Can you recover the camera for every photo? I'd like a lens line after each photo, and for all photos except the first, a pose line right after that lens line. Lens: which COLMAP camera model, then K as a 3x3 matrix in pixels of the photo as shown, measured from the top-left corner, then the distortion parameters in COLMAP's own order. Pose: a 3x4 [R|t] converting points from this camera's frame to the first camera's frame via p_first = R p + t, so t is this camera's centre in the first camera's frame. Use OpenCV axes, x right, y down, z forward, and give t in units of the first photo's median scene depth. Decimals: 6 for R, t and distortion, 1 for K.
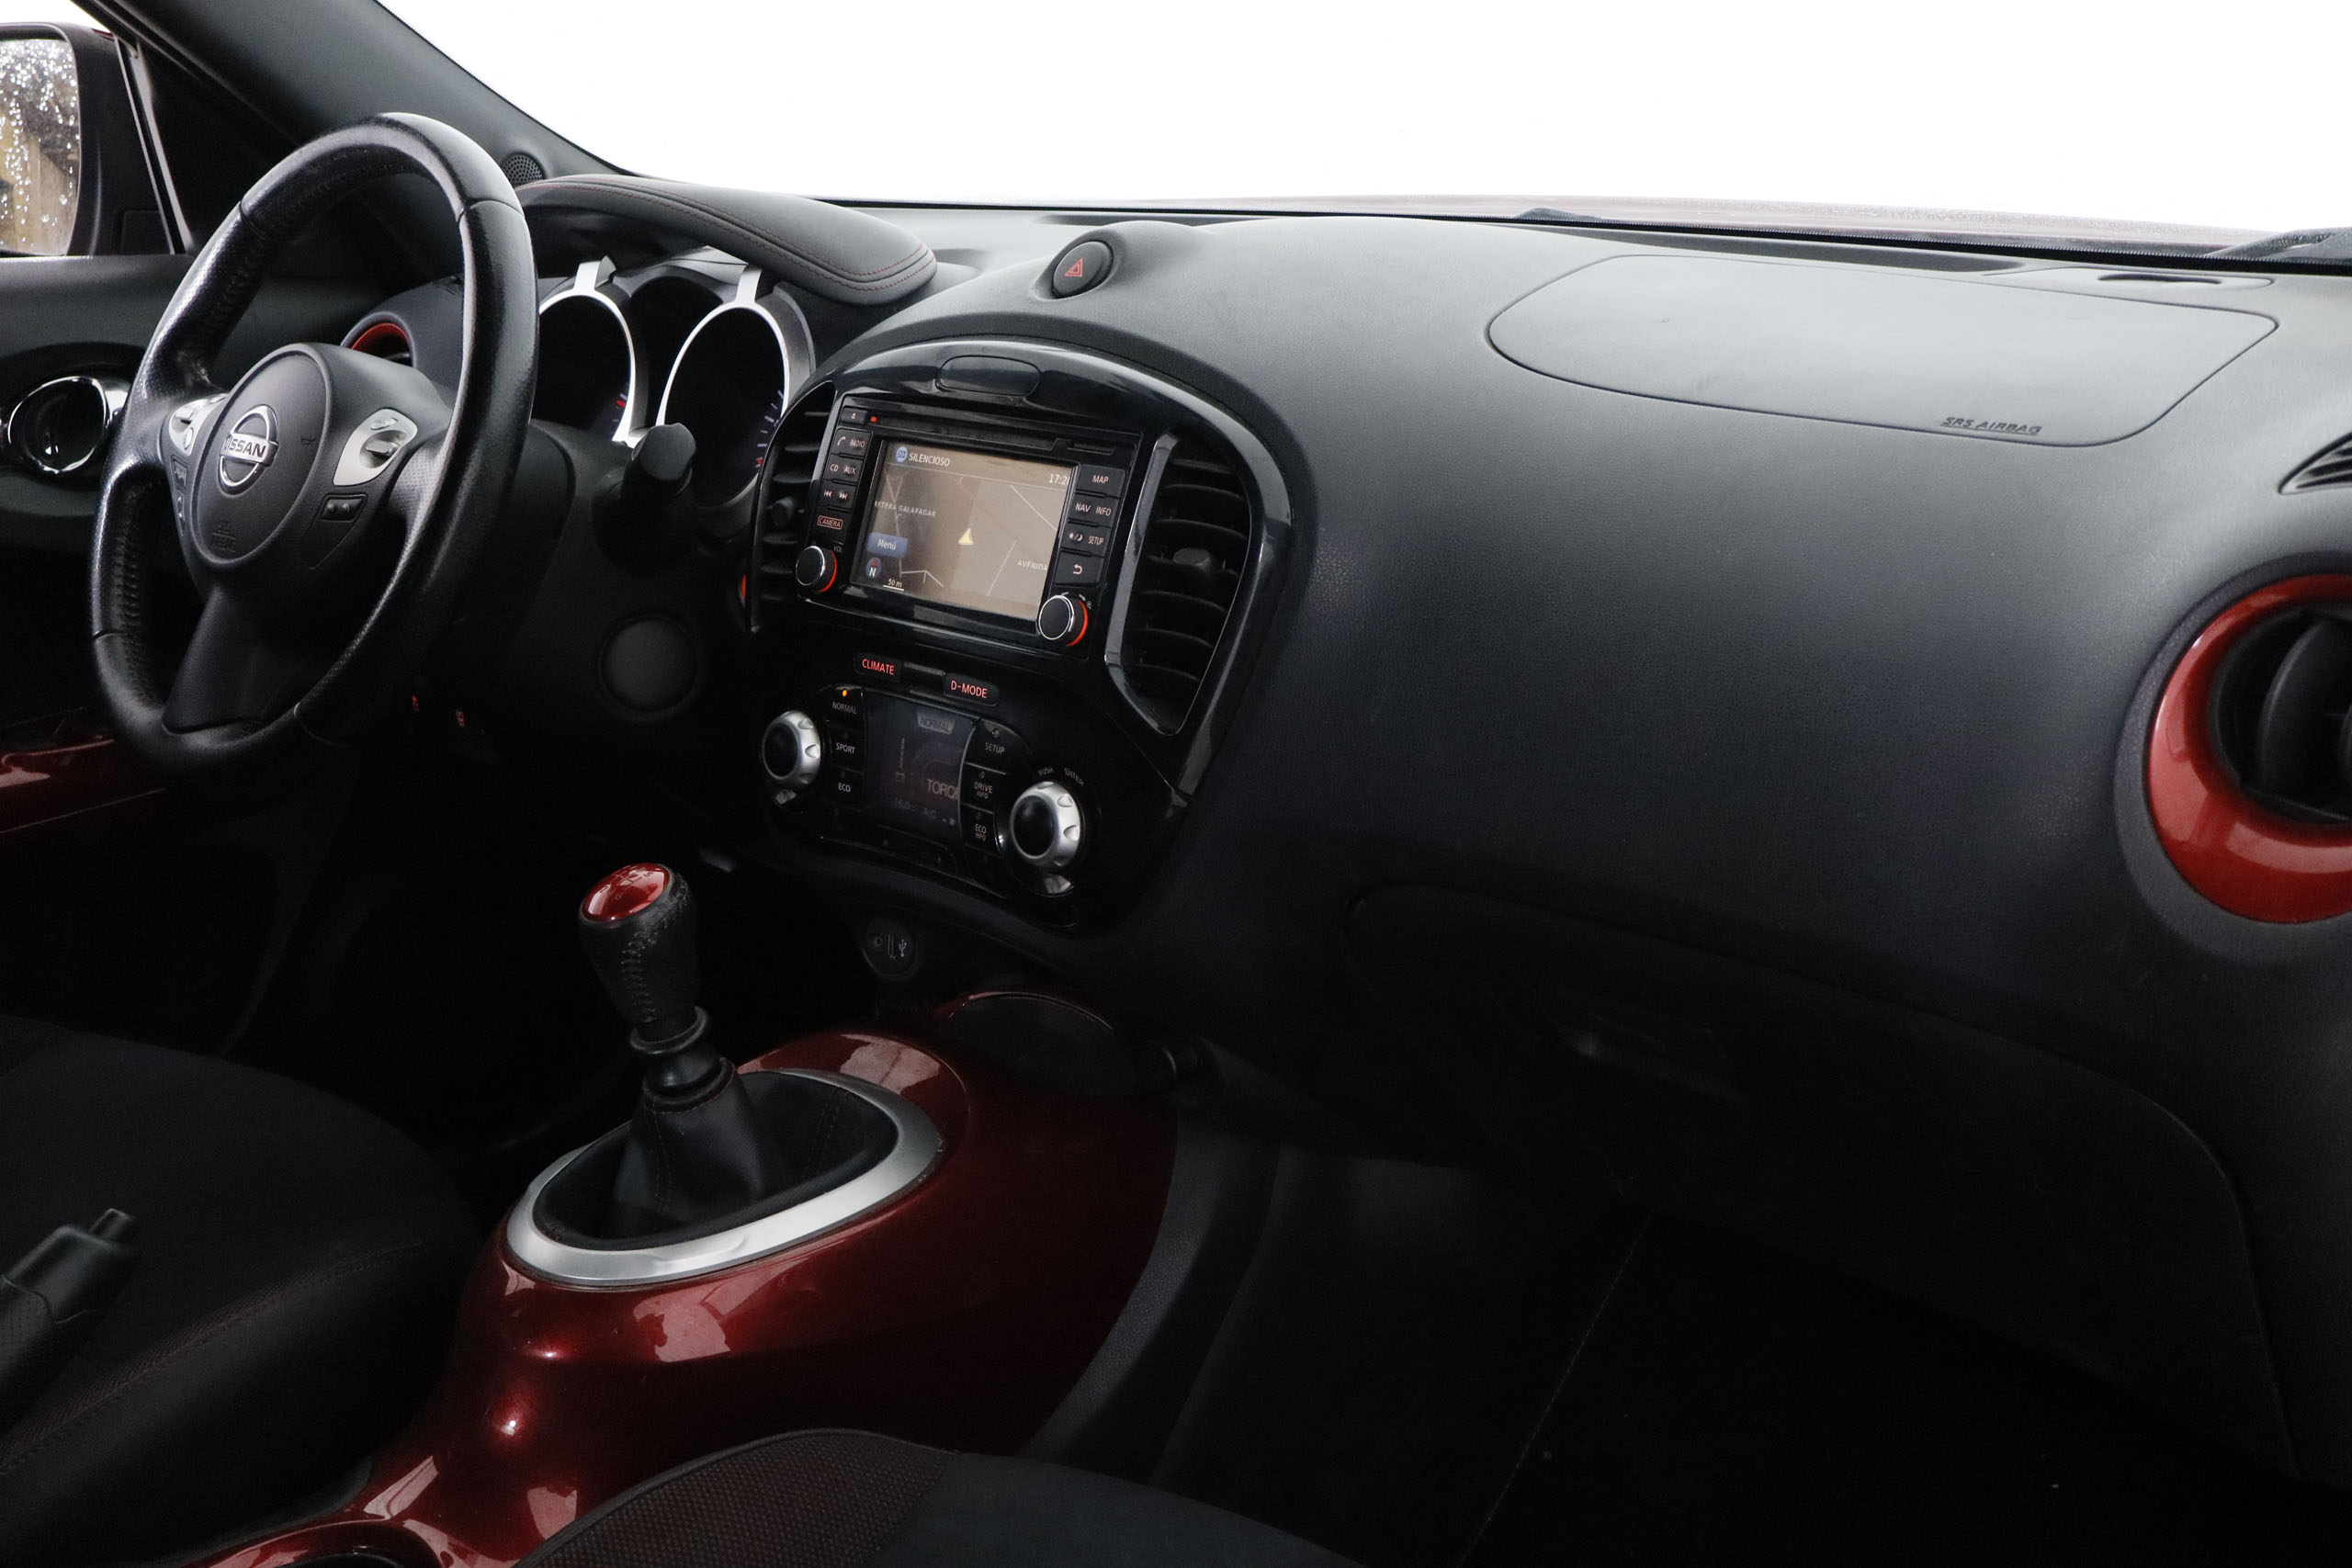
lens RADIAL K [[2226.8, 0, 1176.0], [0, 2226.8, 784.0], [0, 0, 1]] dist [0.004084, 0.003145]
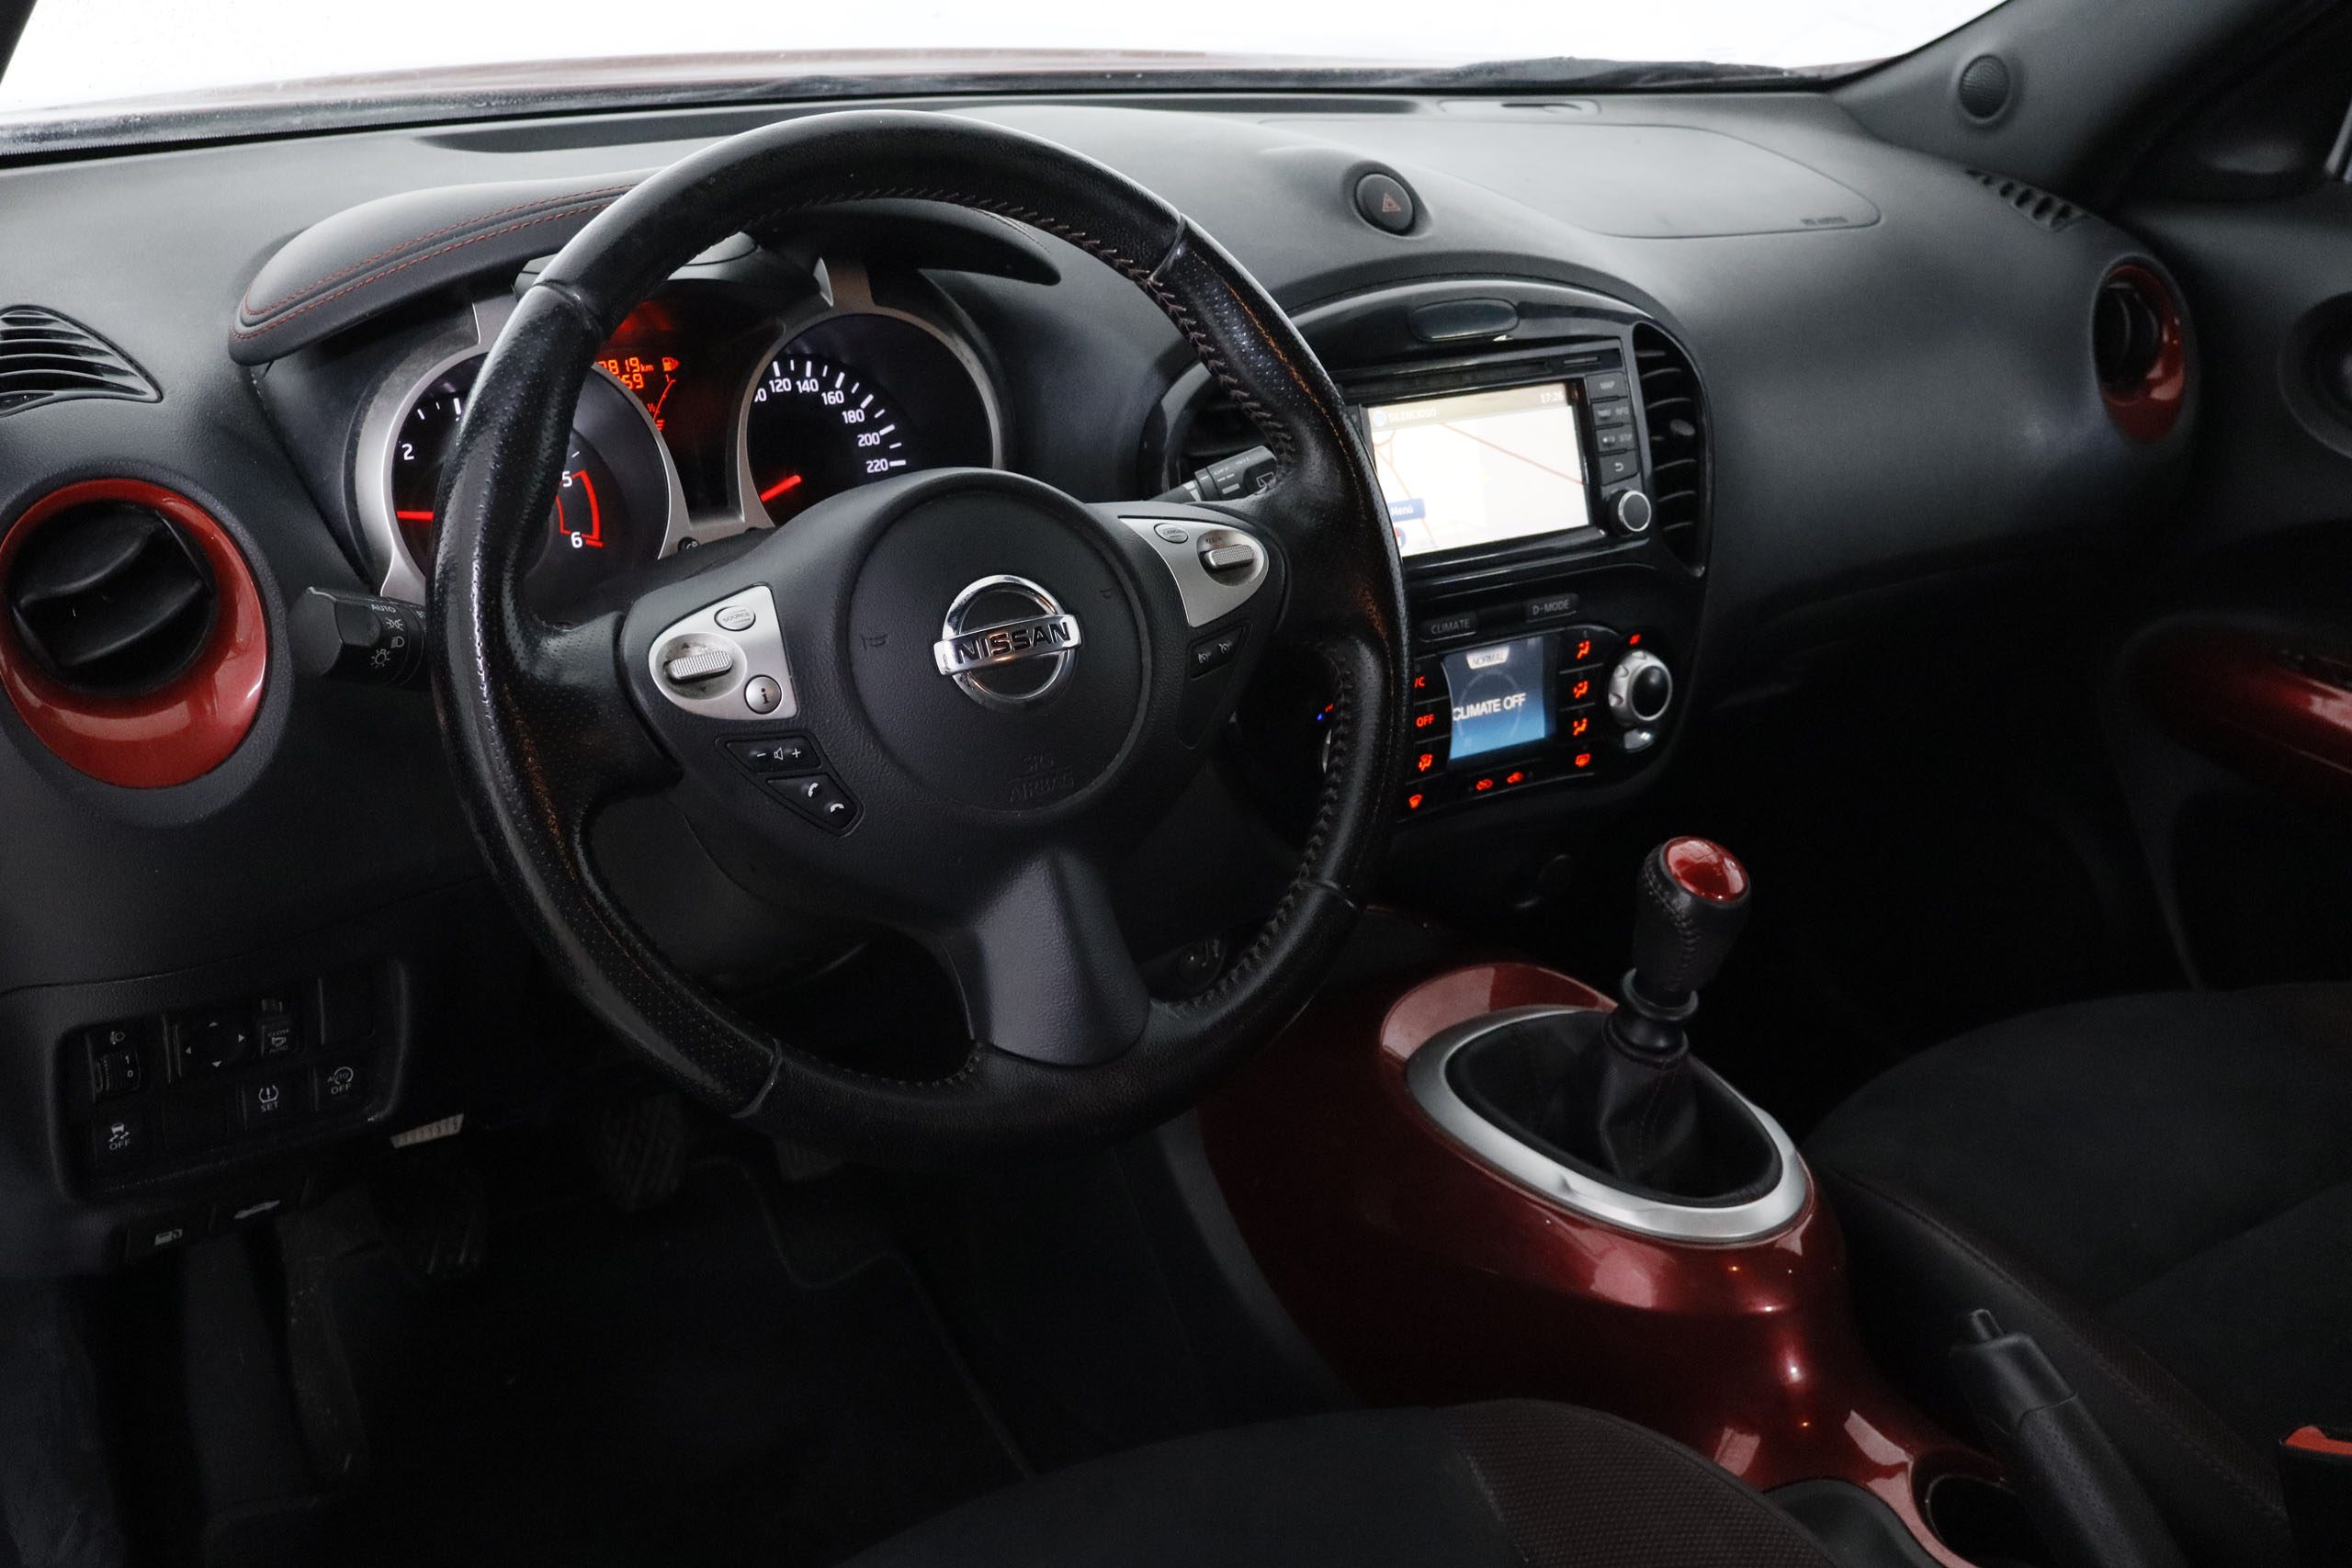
lens RADIAL K [[2329.1, 0, 1176.0], [0, 2329.1, 784.0], [0, 0, 1]] dist [-0.001801, -0.006011]
pose [[0.239857, -0.364518, 0.899775, -1.162705], [0.247499, 0.919165, 0.306397, -0.348442], [-0.938729, 0.149202, 0.310686, 0.822827]]
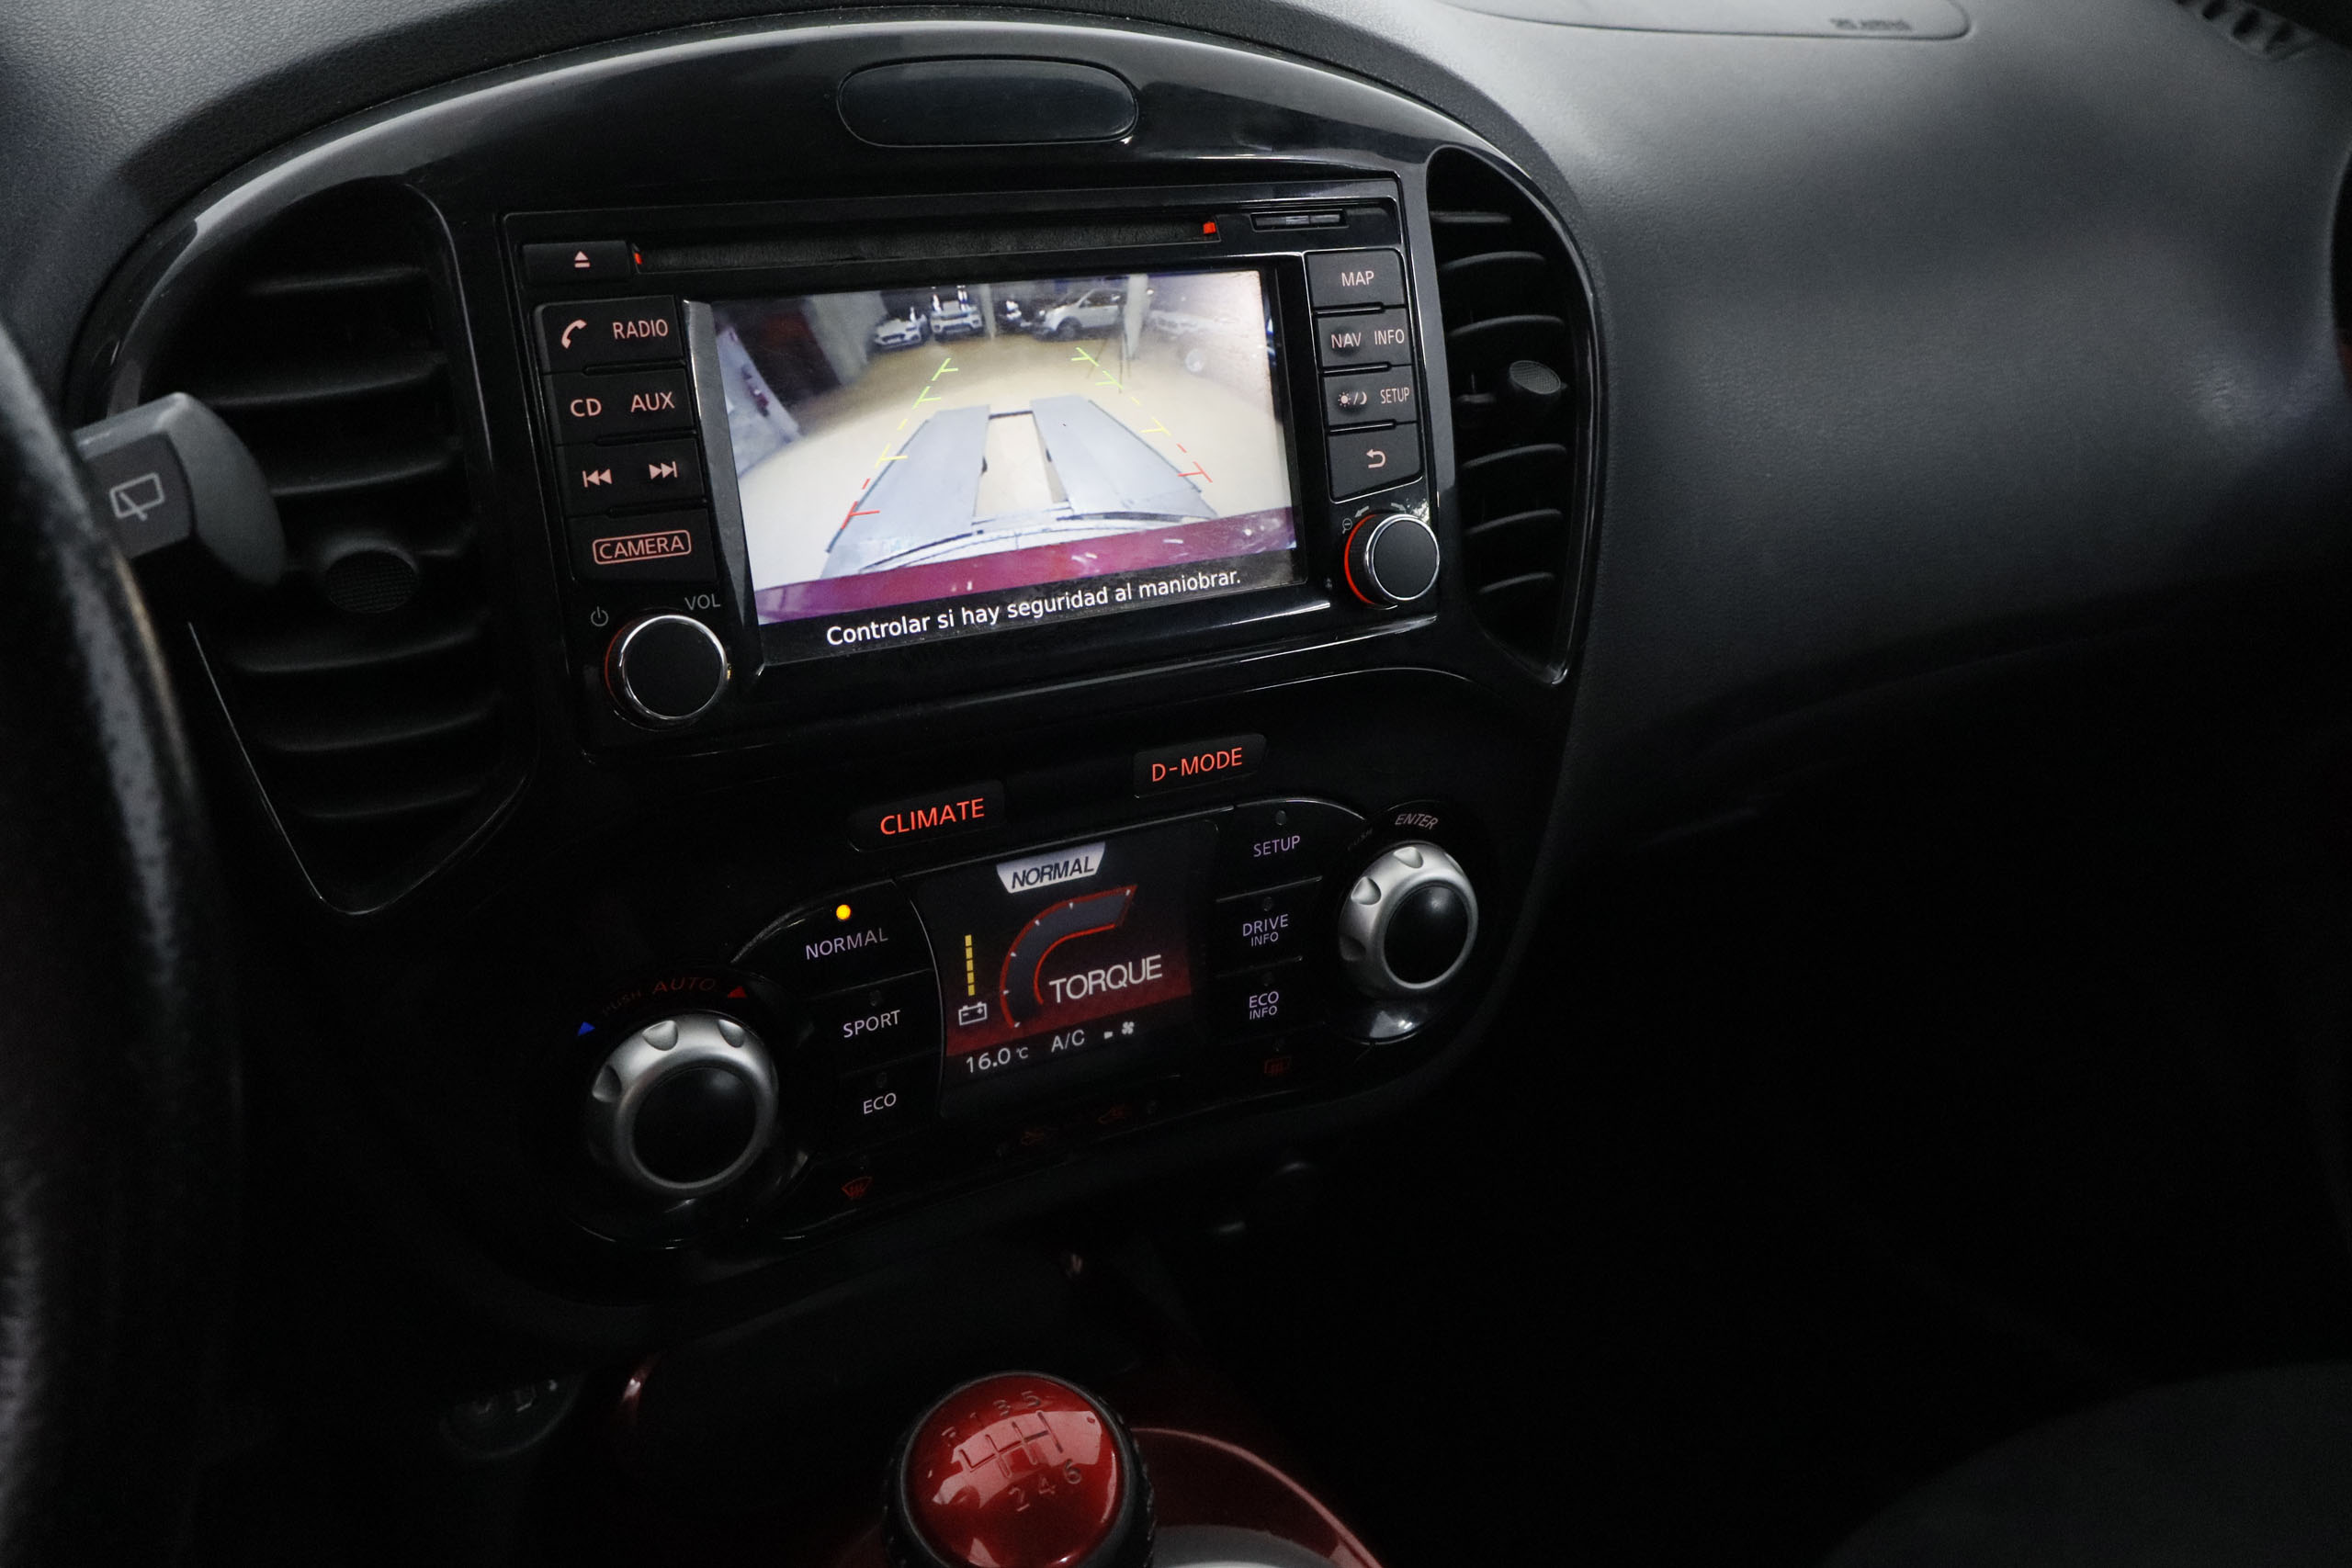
lens RADIAL K [[1943.4, 0, 1176.0], [0, 1943.4, 784.0], [0, 0, 1]] dist [0.008431, 0.010749]
pose [[0.308992, -0.409976, 0.858163, -0.458159], [0.221925, 0.908490, 0.354112, -0.189031], [-0.924810, 0.081030, 0.371700, 0.834338]]
